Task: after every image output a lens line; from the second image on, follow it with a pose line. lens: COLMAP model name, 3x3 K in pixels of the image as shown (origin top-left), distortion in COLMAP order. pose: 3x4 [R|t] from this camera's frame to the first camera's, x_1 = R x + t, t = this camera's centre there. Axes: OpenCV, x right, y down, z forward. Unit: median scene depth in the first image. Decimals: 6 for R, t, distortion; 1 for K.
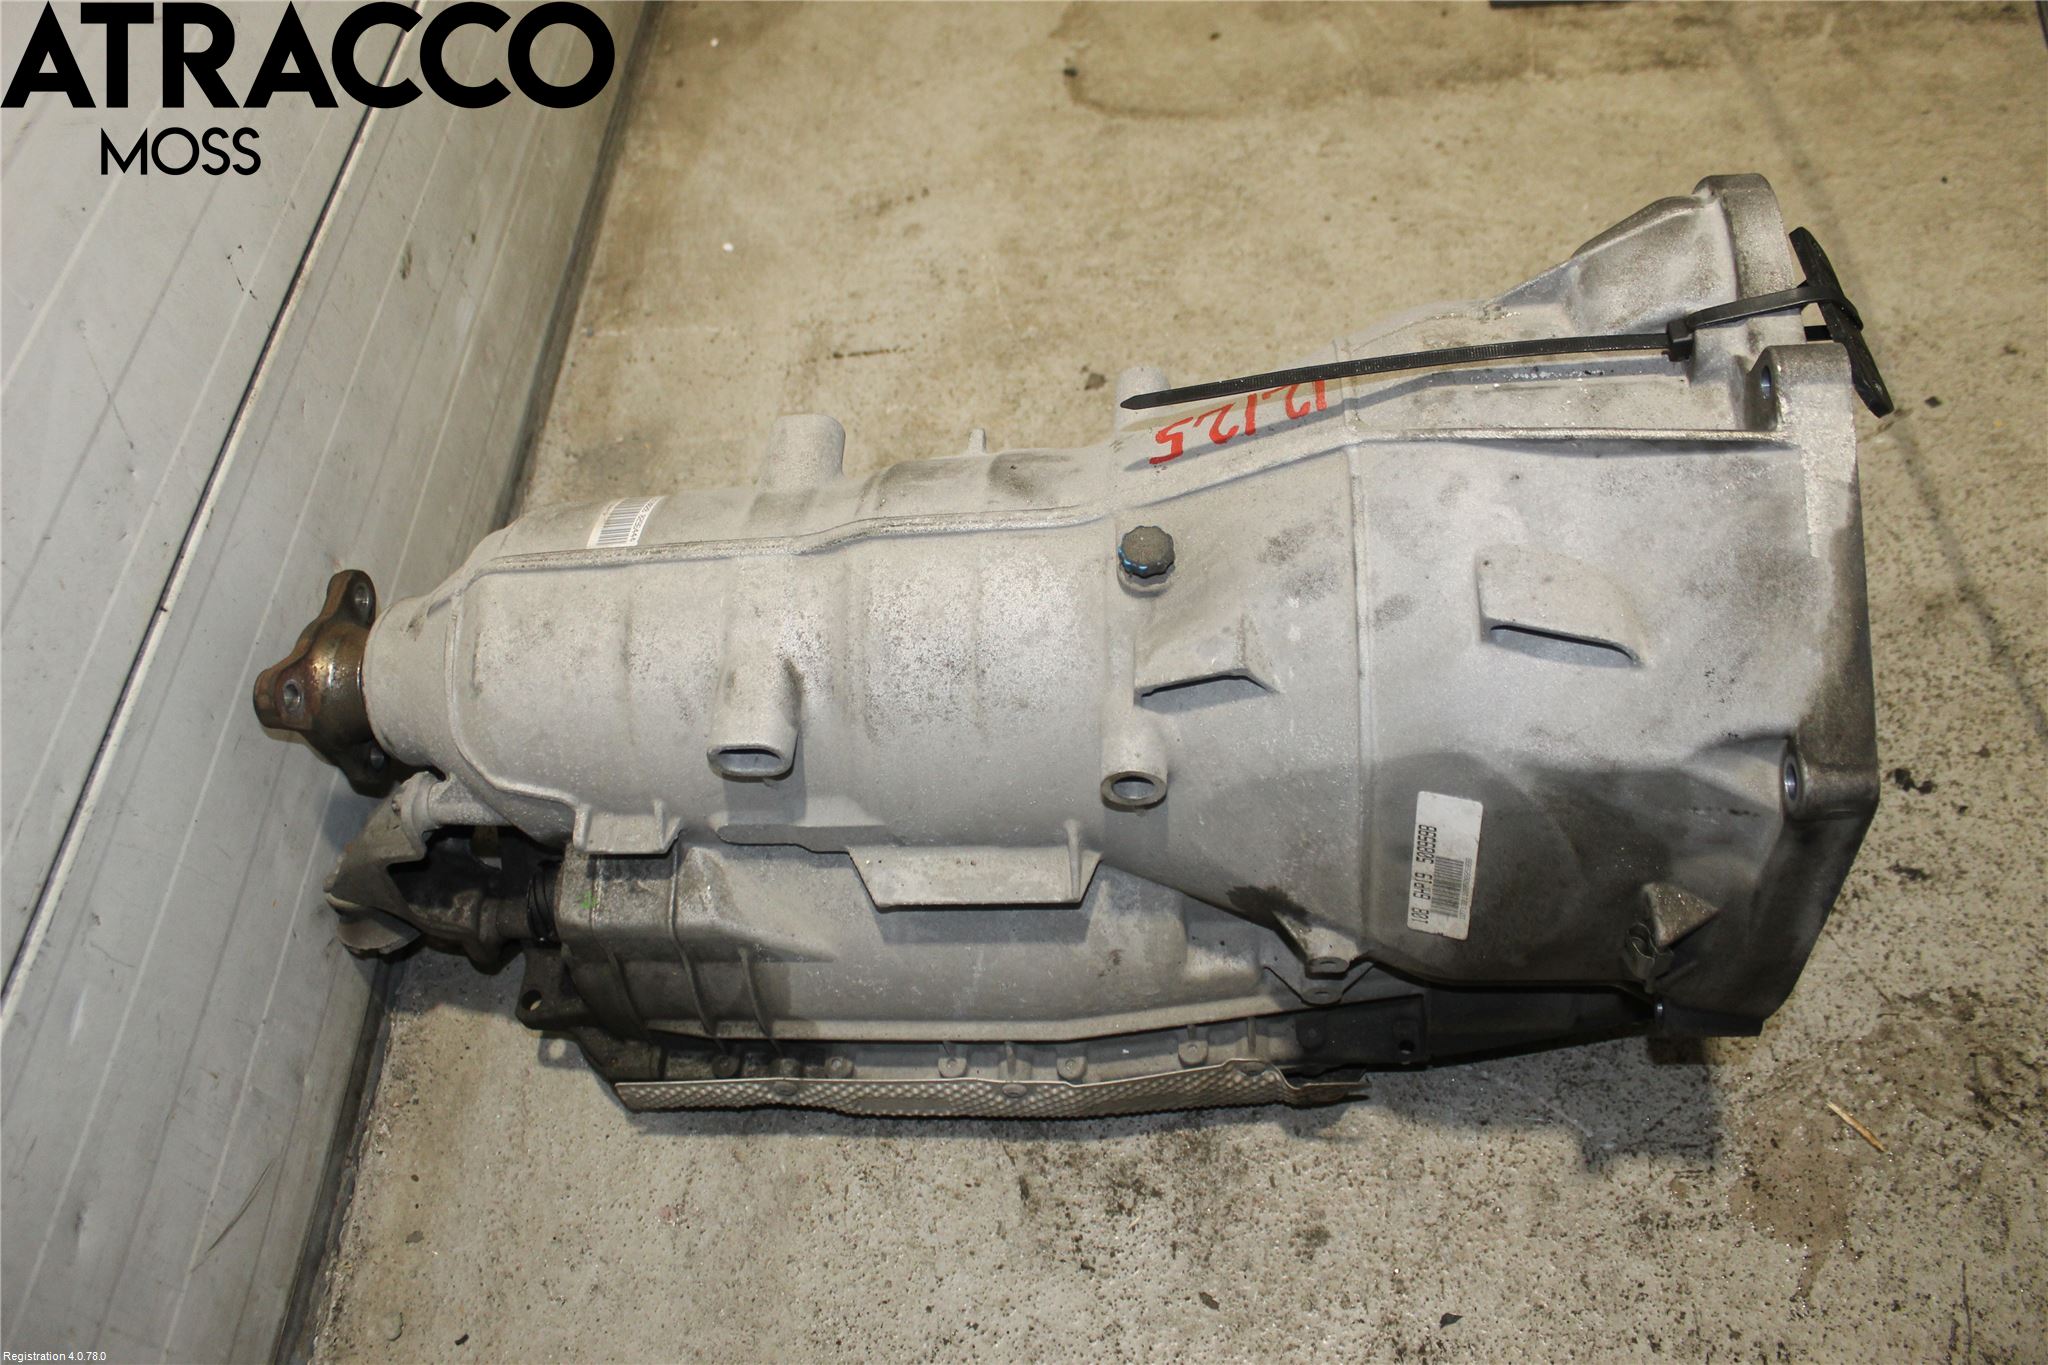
lens RADIAL K [[1658.2, 0, 1024.0], [0, 1658.2, 682.5], [0, 0, 1]] dist [-0.168424, 0.135997]
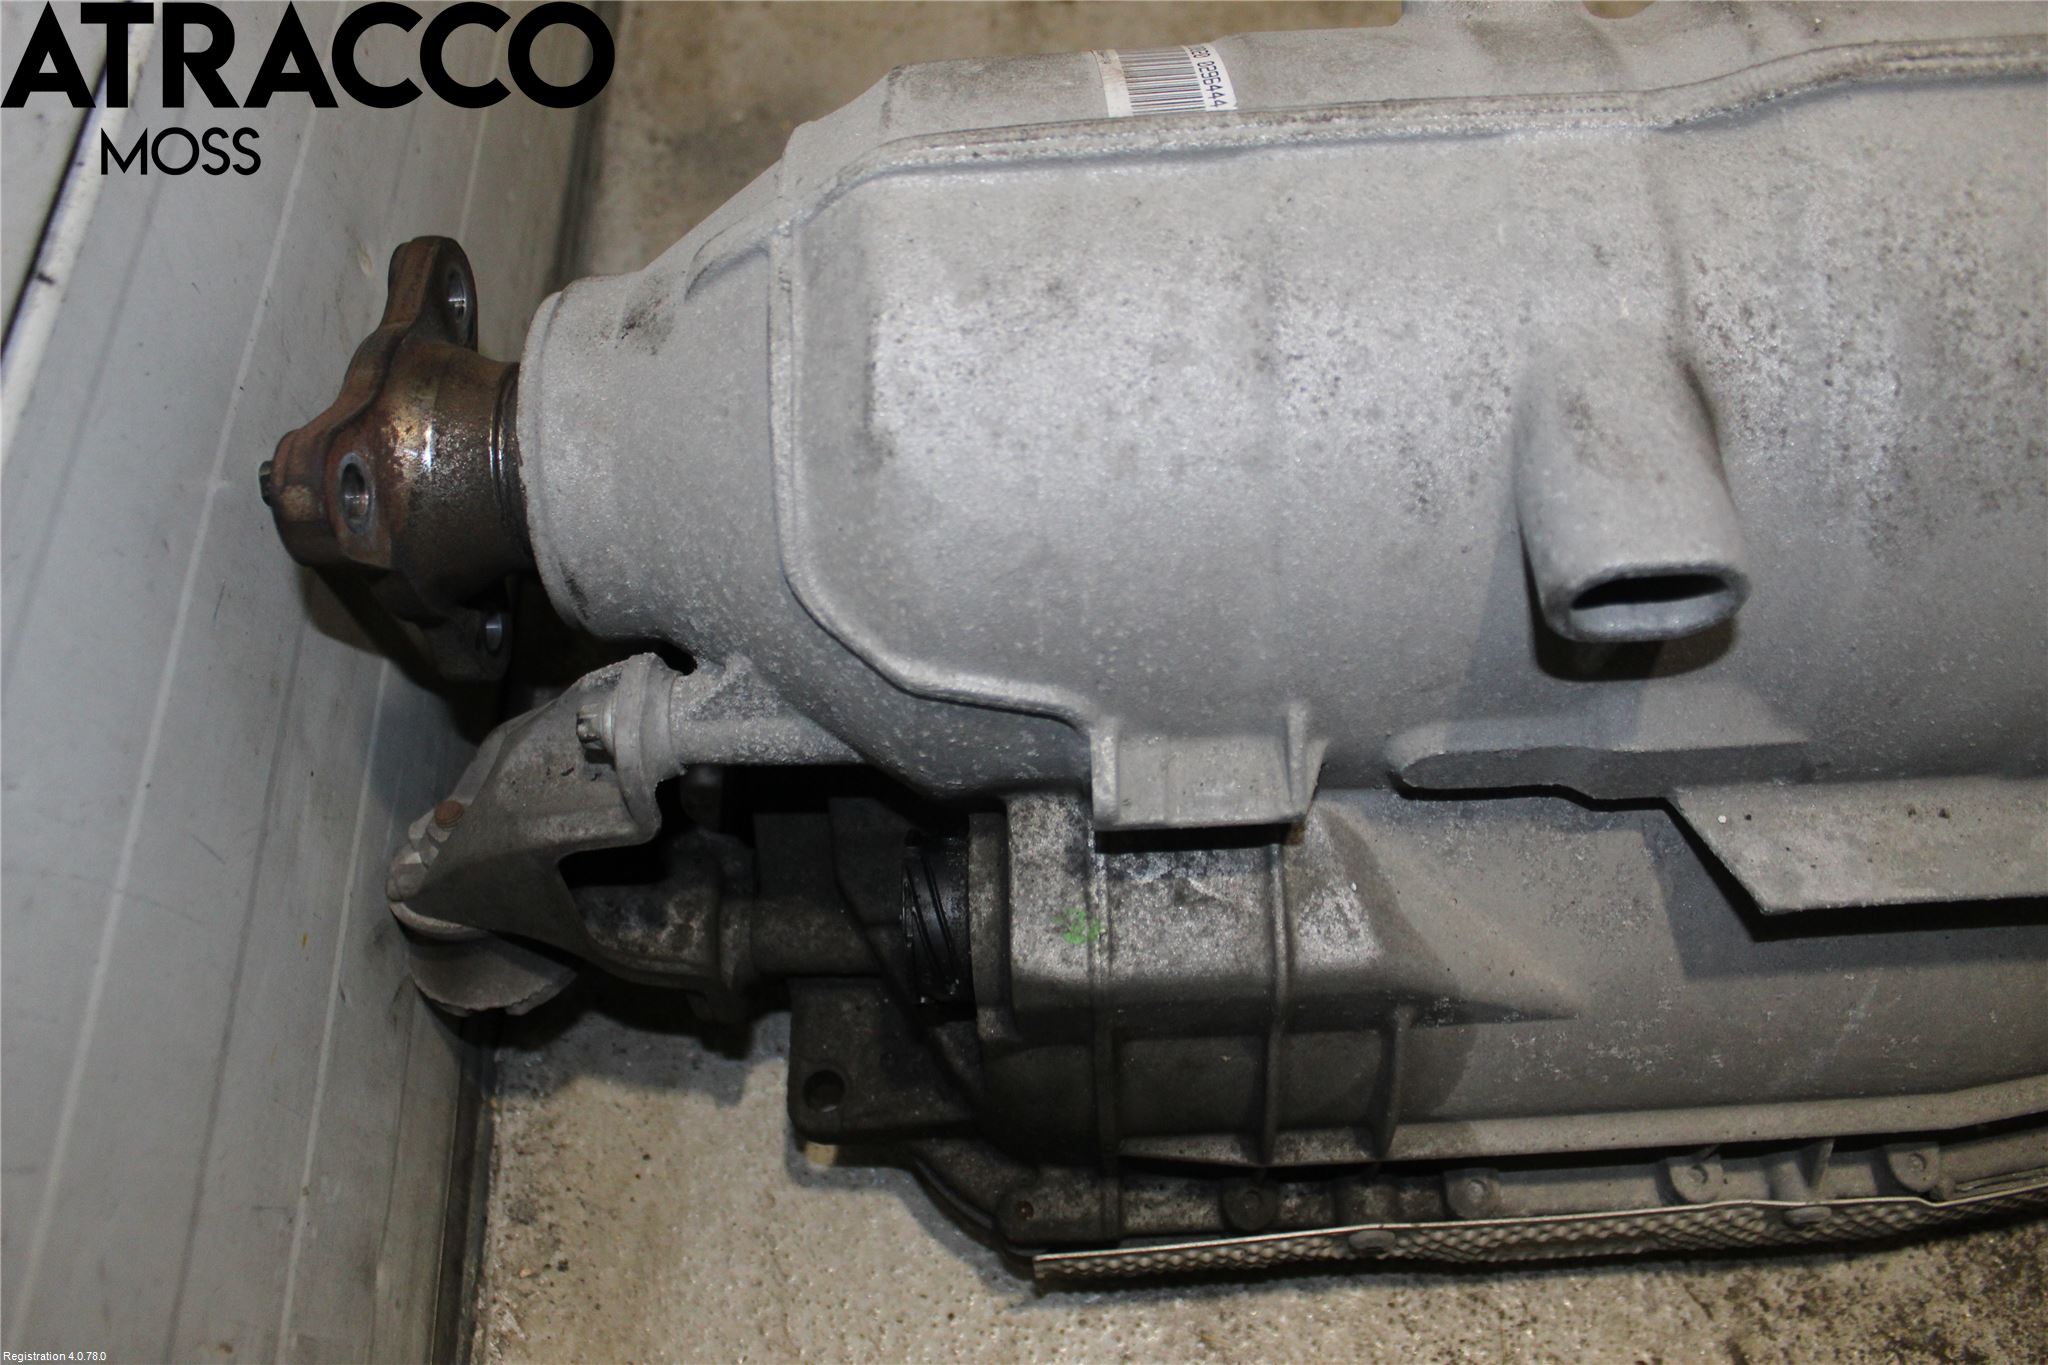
lens RADIAL K [[1658.2, 0, 1024.0], [0, 1658.2, 682.5], [0, 0, 1]] dist [-0.168424, 0.135997]
pose [[0.993934, -0.025966, 0.106871, -0.314455], [0.016876, 0.996229, 0.085102, 0.025465], [-0.108678, -0.082783, 0.990624, 0.528287]]
